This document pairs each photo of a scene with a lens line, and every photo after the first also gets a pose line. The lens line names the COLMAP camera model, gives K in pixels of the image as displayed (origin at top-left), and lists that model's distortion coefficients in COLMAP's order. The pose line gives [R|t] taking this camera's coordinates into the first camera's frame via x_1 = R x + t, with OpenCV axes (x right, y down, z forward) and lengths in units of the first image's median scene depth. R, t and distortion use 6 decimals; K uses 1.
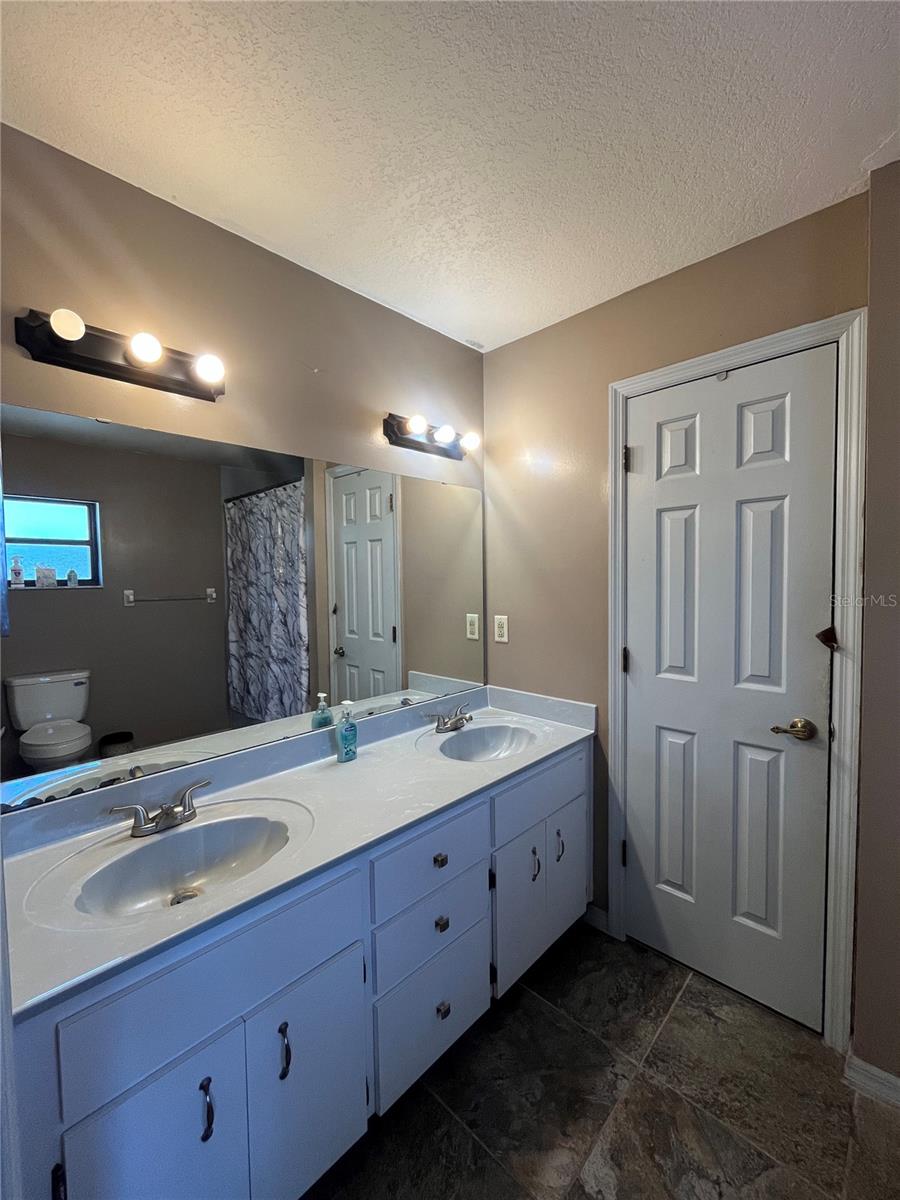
lens RADIAL K [[487.3, 0, 450.0], [0, 487.3, 600.0], [0, 0, 1]] dist [-0.002127, -0.000150]
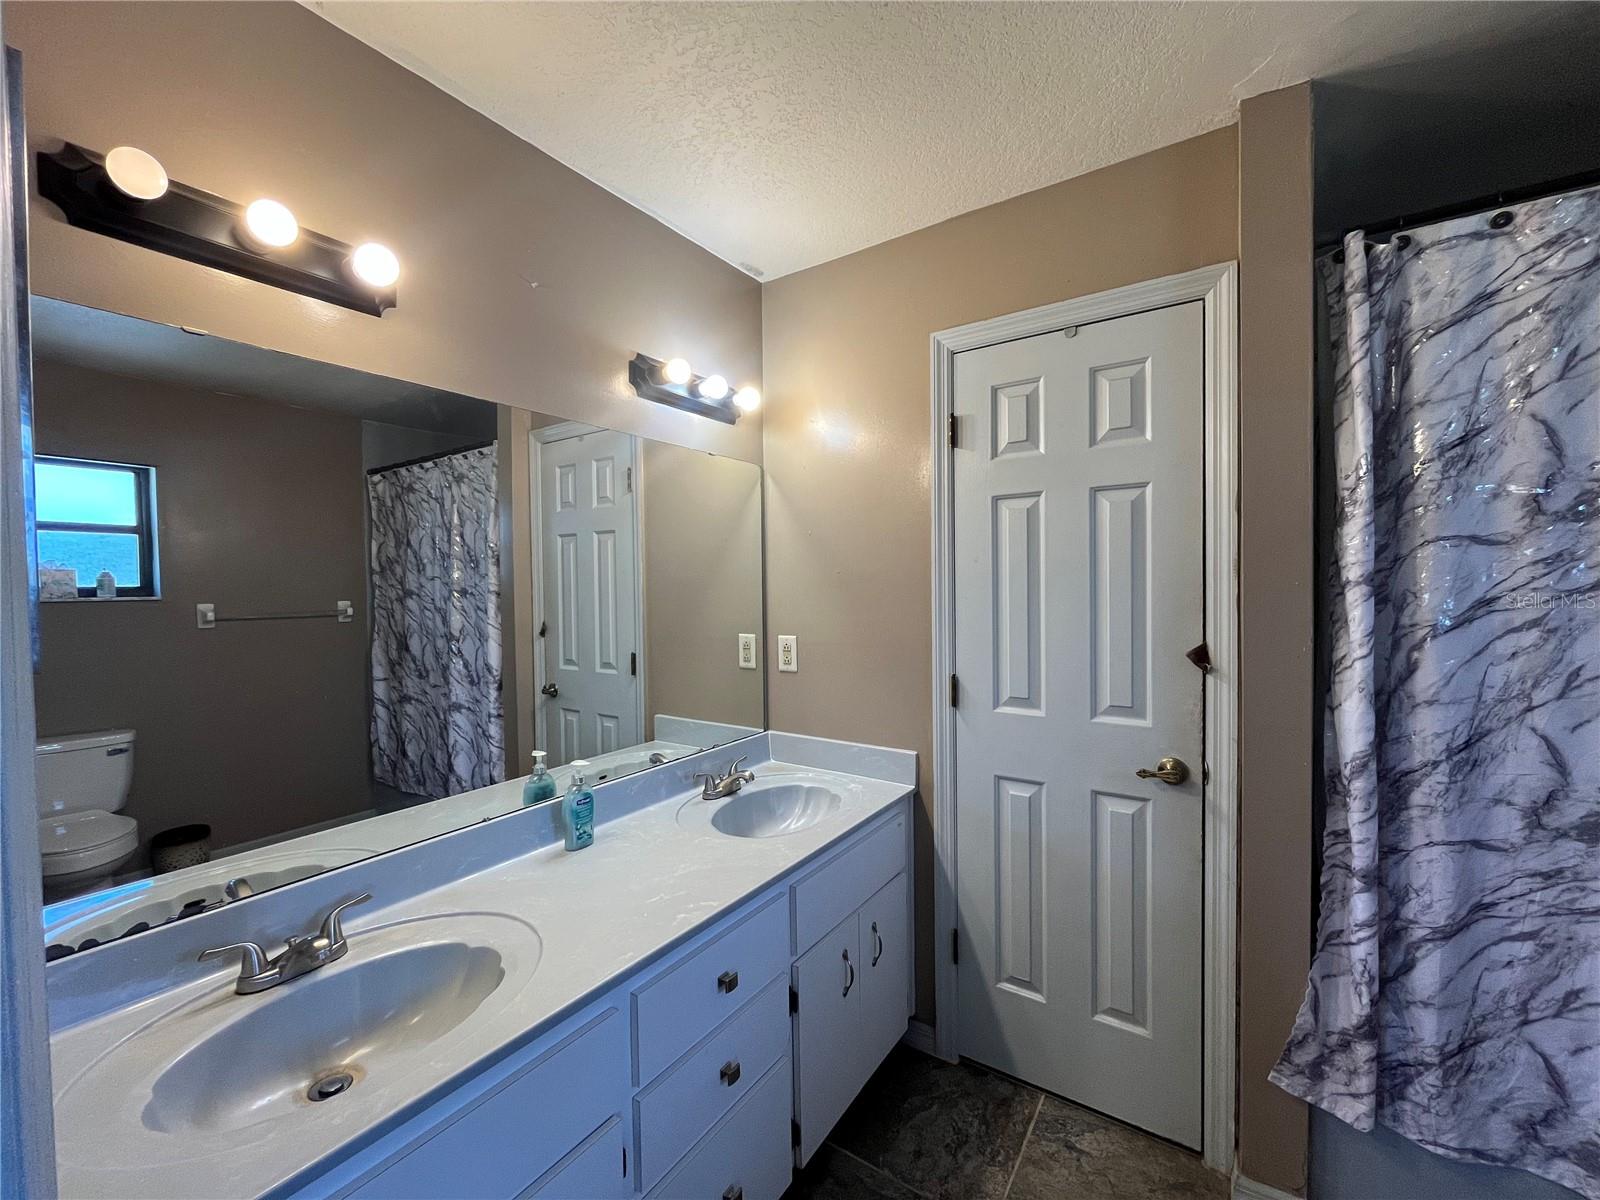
lens RADIAL K [[649.7, 0, 799.7], [0, 649.7, 601.8], [0, 0, 1]] dist [-0.002127, -0.000150]
pose [[0.985465, -0.002128, 0.169867, -0.060433], [0.006231, 0.999701, -0.023624, 0.005611], [-0.169766, 0.024339, 0.985184, 0.034009]]
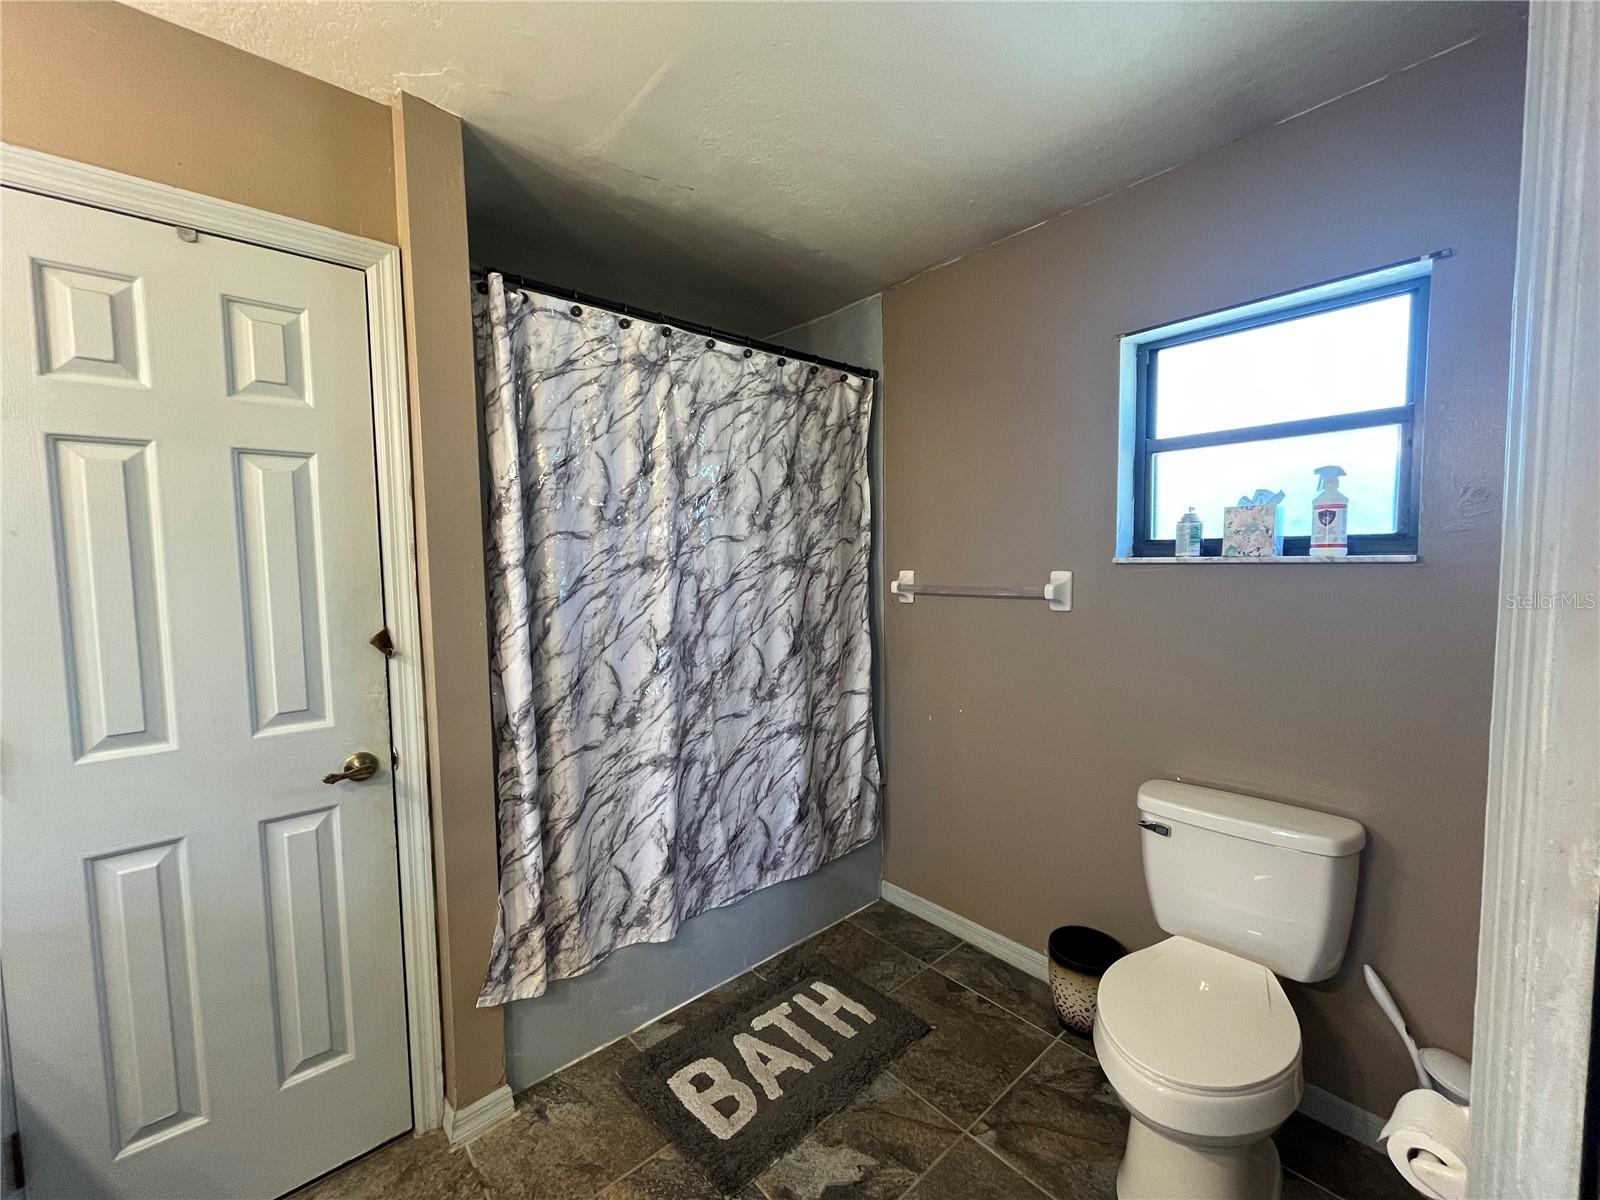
lens RADIAL K [[647.8, 0, 802.3], [0, 647.8, 597.4], [0, 0, 1]] dist [-0.001697, -0.000904]
pose [[0.075692, -0.050264, 0.995864, -0.196744], [0.055936, 0.997370, 0.046089, -0.005870], [-0.995561, 0.052216, 0.078304, 0.198197]]
